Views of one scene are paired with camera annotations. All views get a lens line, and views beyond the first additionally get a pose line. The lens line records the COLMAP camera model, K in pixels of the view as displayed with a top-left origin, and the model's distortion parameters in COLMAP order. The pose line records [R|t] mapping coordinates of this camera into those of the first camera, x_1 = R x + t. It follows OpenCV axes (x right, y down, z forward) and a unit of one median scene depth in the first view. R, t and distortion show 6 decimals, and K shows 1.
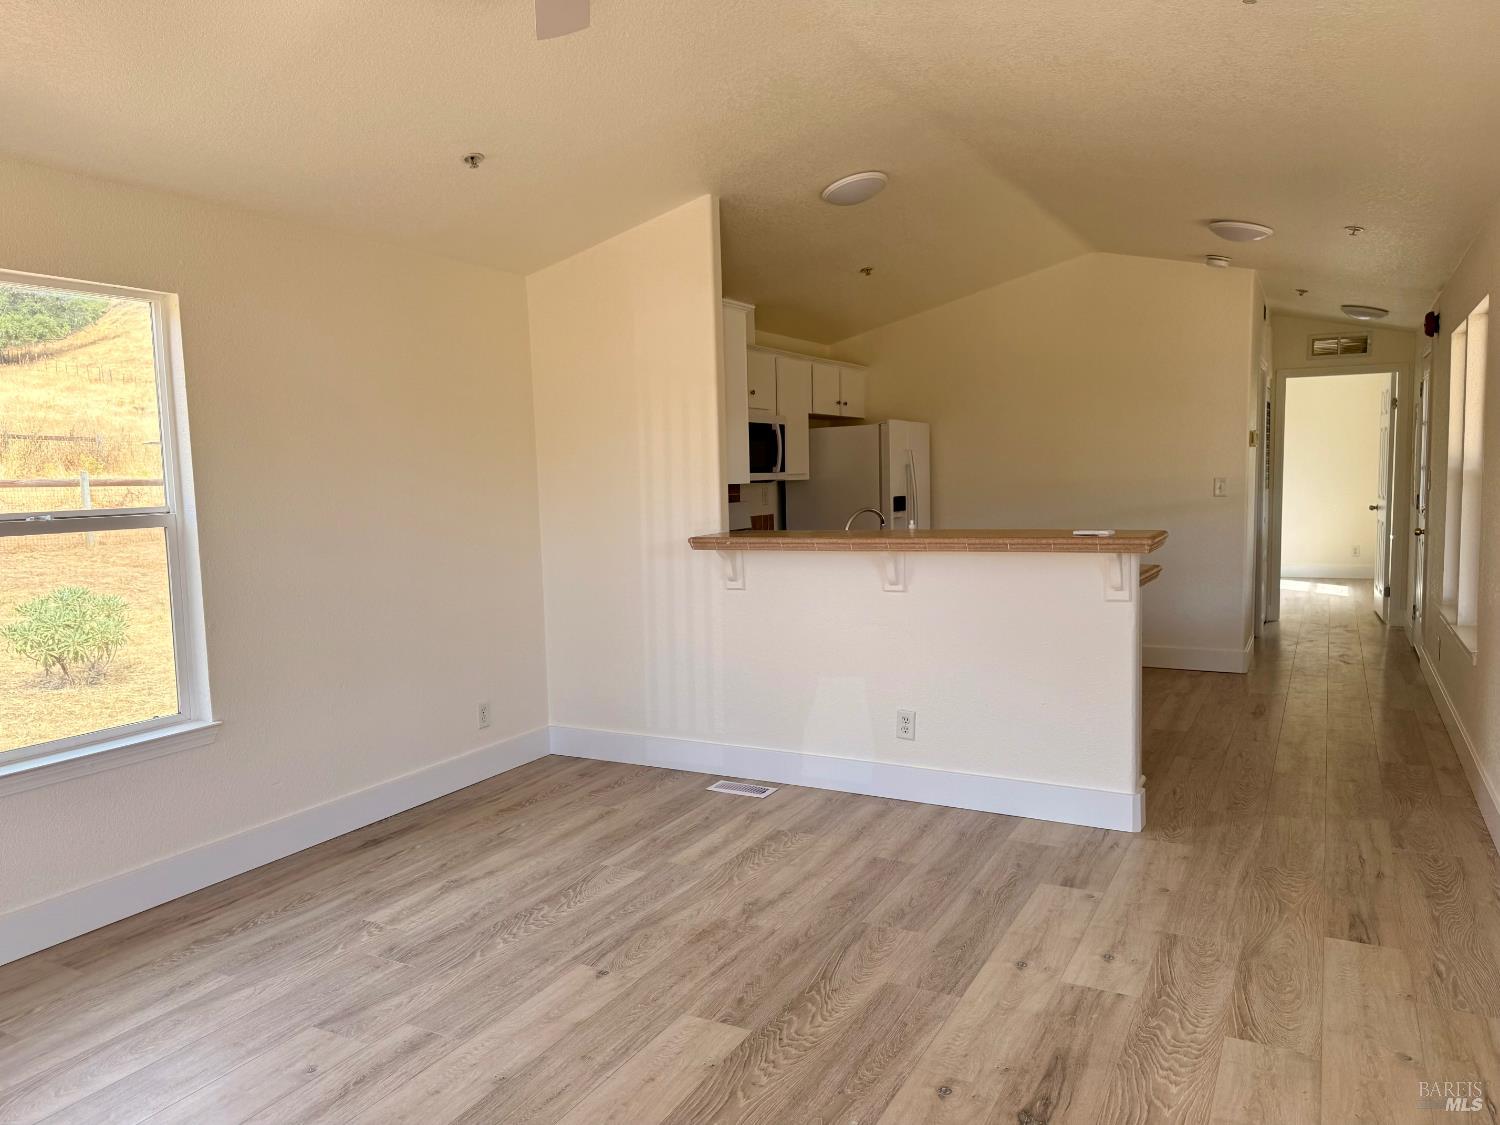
lens RADIAL K [[1058.8, 0, 745.0], [0, 1058.8, 570.6], [0, 0, 1]] dist [0.058663, -0.072420]
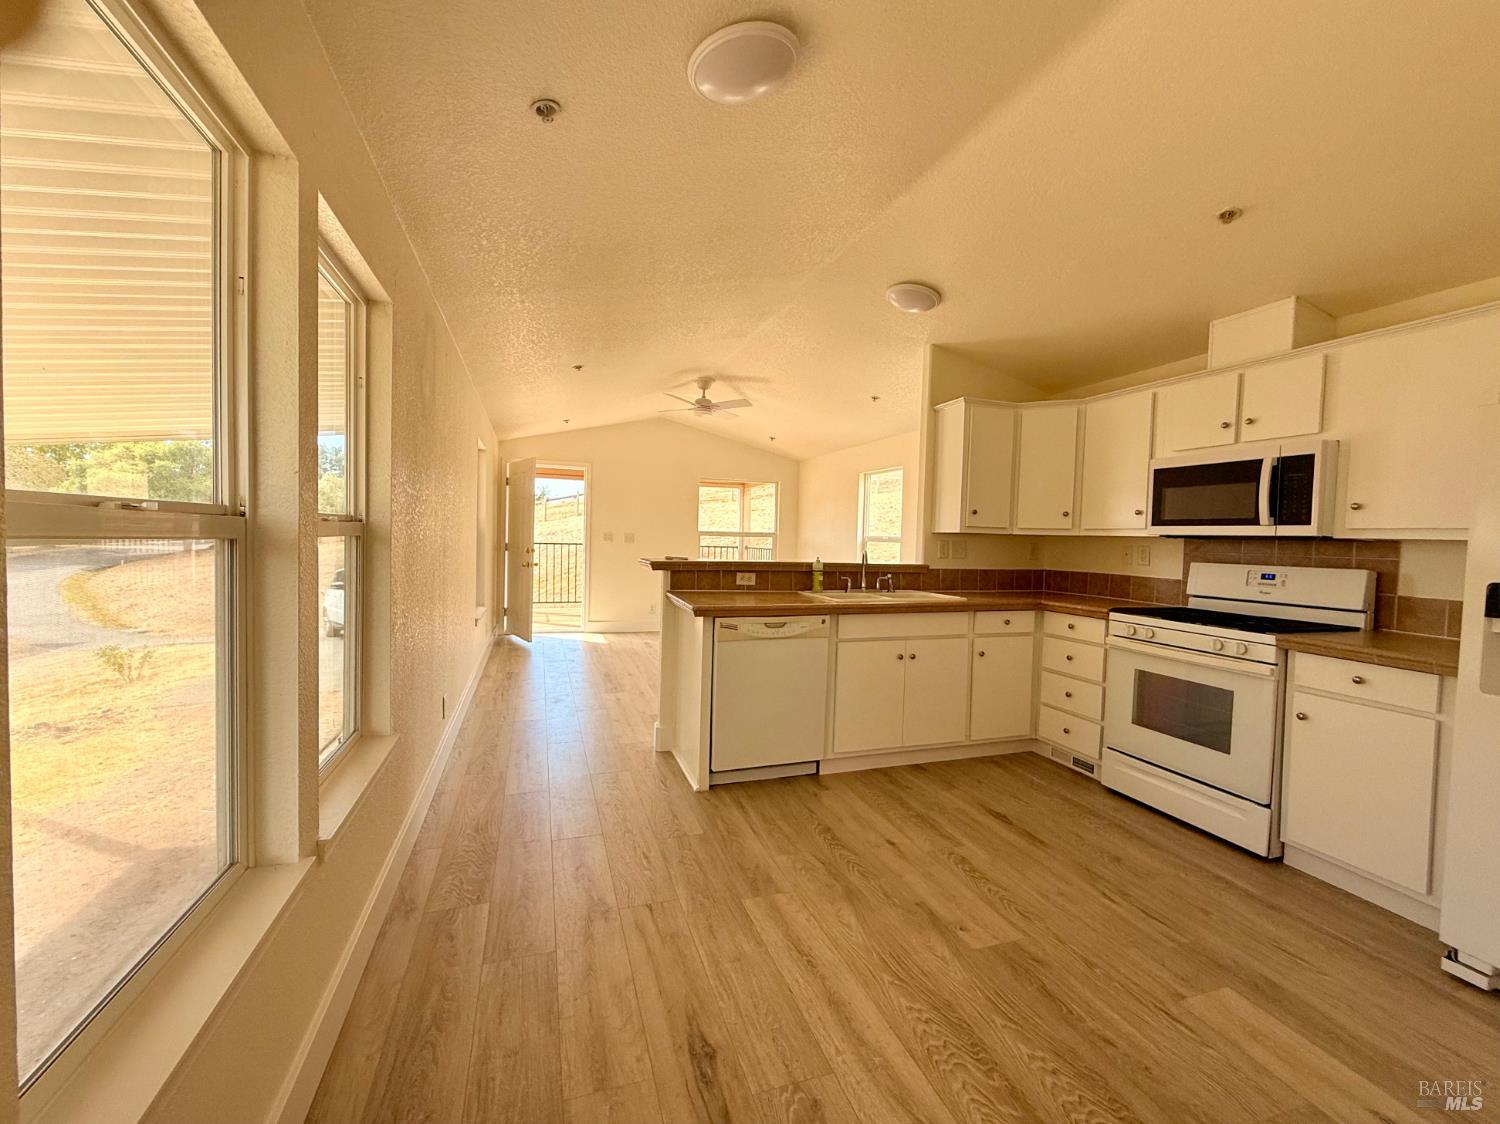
lens RADIAL K [[620.9, 0, 748.0], [0, 620.9, 559.2], [0, 0, 1]] dist [0.000705, 0.001055]
pose [[-0.676988, 0.036946, -0.735066, 1.302914], [-0.075875, 0.989914, 0.119635, -0.211634], [0.732073, 0.136765, -0.667357, 2.319072]]
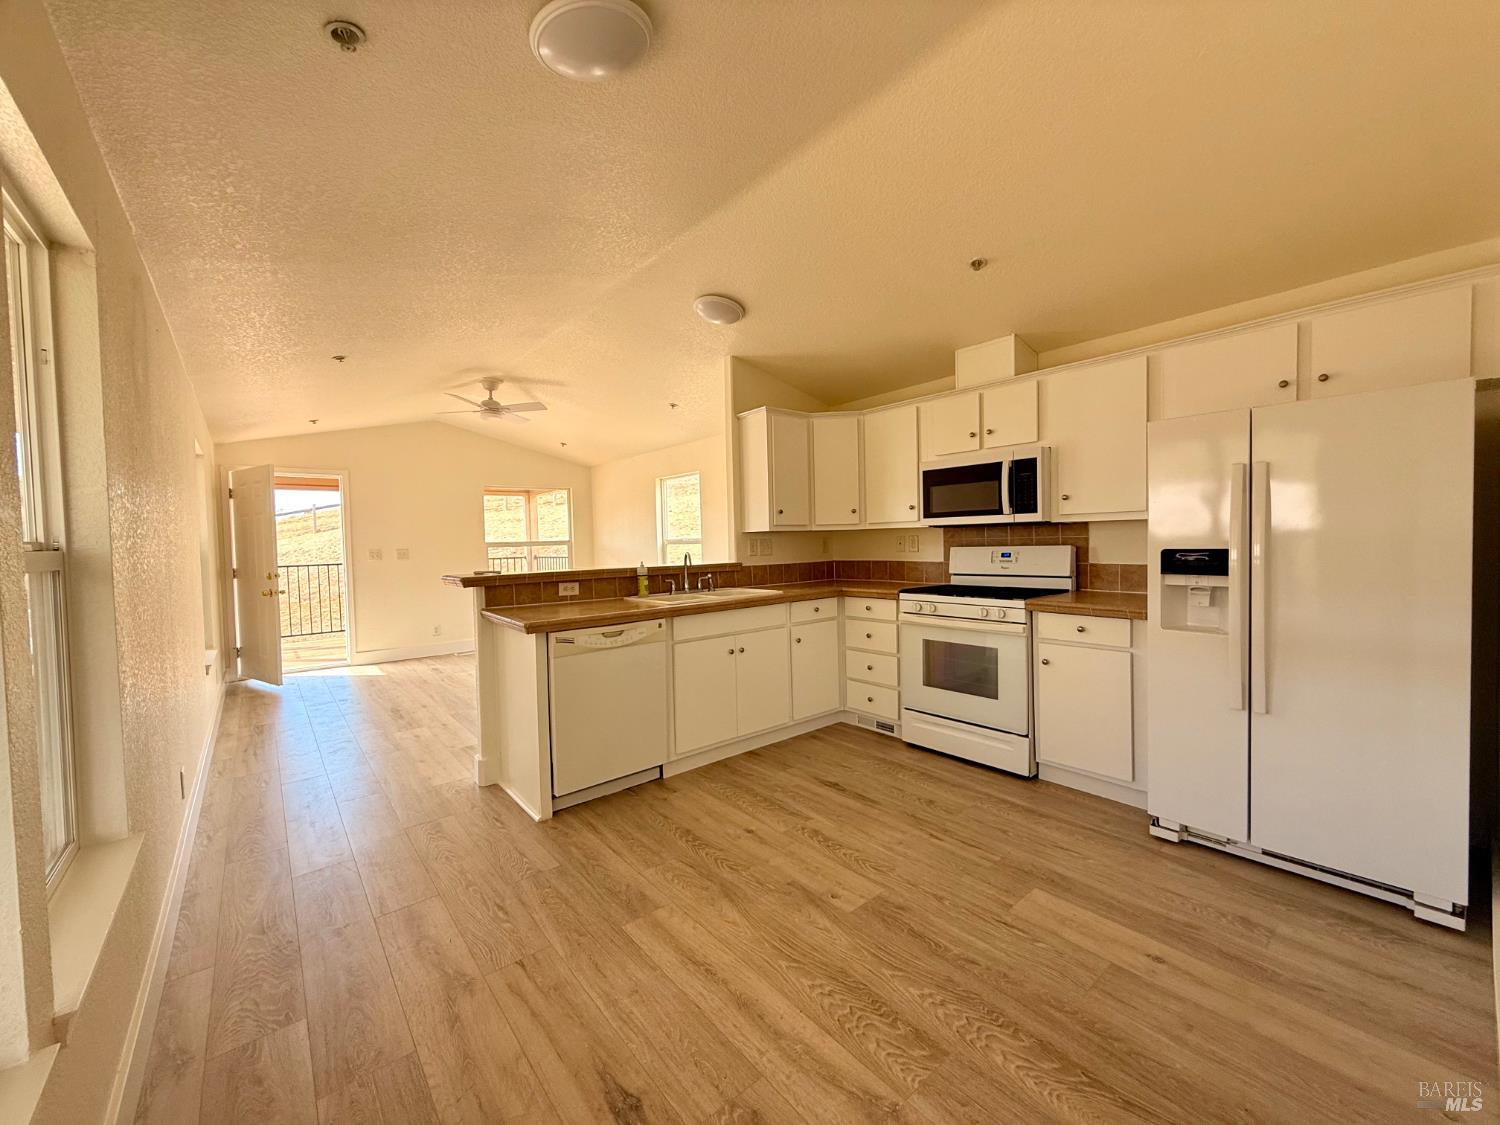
lens RADIAL K [[598.9, 0, 750.0], [0, 598.9, 559.4], [0, 0, 1]] dist [0.001400, 0.000384]
pose [[-0.369527, 0.066277, -0.926853, 1.326164], [-0.051635, 0.994447, 0.091697, -0.202919], [0.927784, 0.081743, -0.364053, 2.220675]]
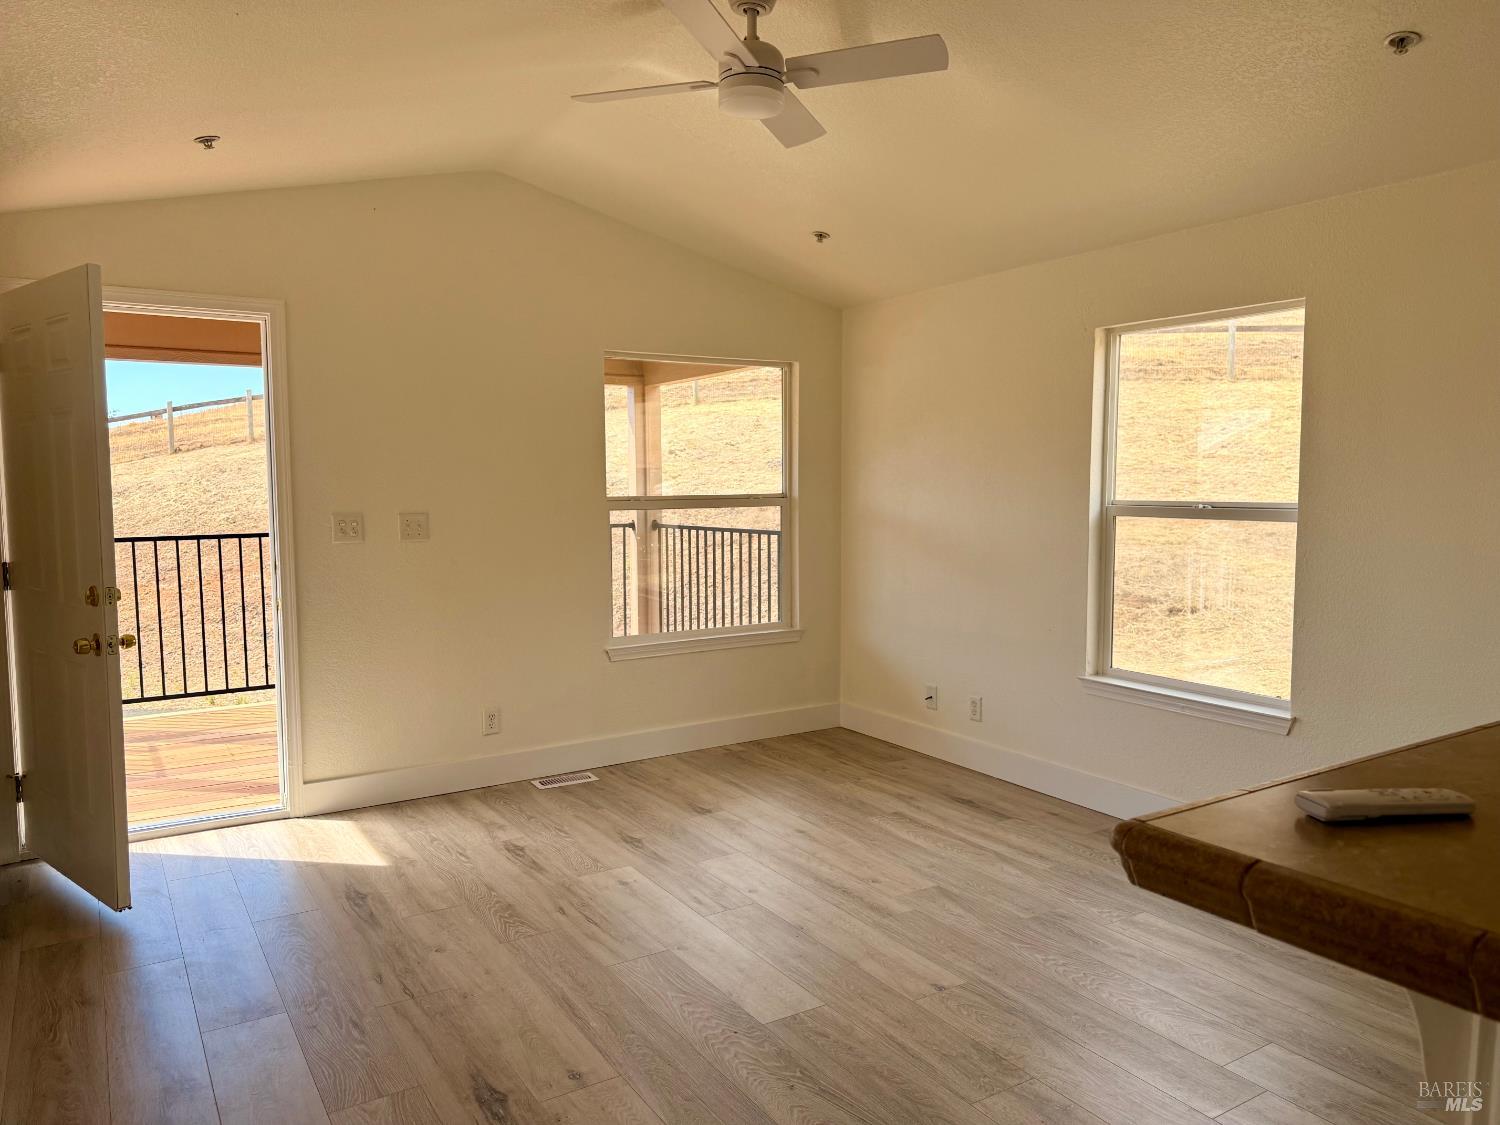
lens RADIAL K [[1058.8, 0, 745.0], [0, 1058.8, 570.6], [0, 0, 1]] dist [0.058663, -0.072420]
pose [[-0.490579, 0.103027, -0.865285, 0.771941], [-0.064337, 0.985993, 0.153876, -0.146421], [0.869019, 0.131158, -0.477079, 1.260126]]
